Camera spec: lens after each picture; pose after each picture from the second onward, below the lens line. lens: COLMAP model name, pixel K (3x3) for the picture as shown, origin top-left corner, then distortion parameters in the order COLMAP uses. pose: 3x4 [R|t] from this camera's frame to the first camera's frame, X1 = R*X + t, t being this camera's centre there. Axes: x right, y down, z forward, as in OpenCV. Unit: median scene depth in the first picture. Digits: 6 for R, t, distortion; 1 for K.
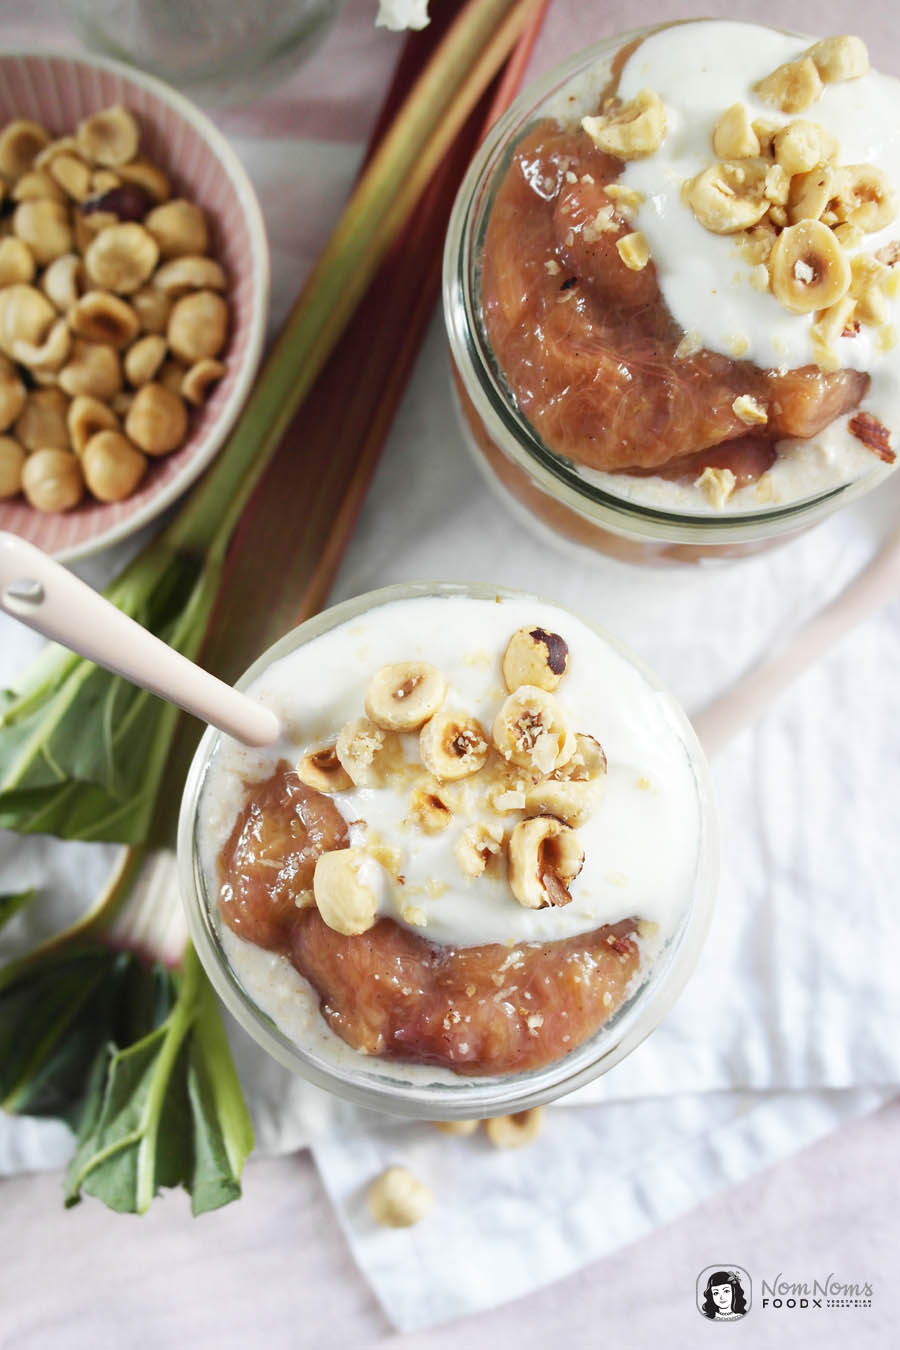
lens RADIAL K [[1369.8, 0, 450.0], [0, 1369.8, 675.0], [0, 0, 1]] dist [-0.042743, 0.015066]
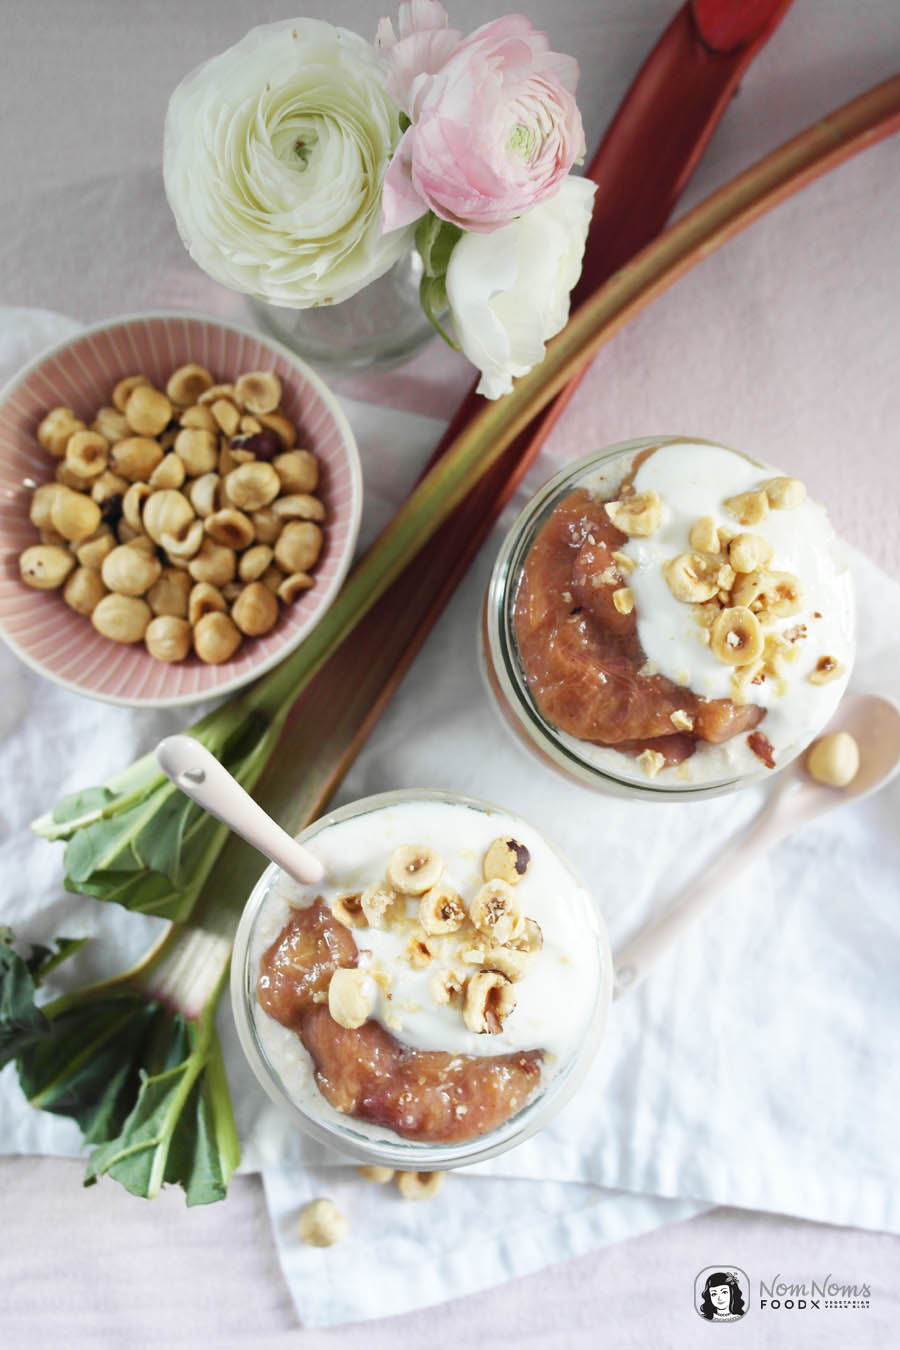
lens RADIAL K [[1369.8, 0, 450.0], [0, 1369.8, 675.0], [0, 0, 1]] dist [-0.042743, 0.015066]
pose [[0.981777, 0.186050, 0.038725, -0.087919], [-0.183930, 0.981533, -0.052566, -0.115020], [-0.047789, 0.044486, 0.997866, -0.442514]]
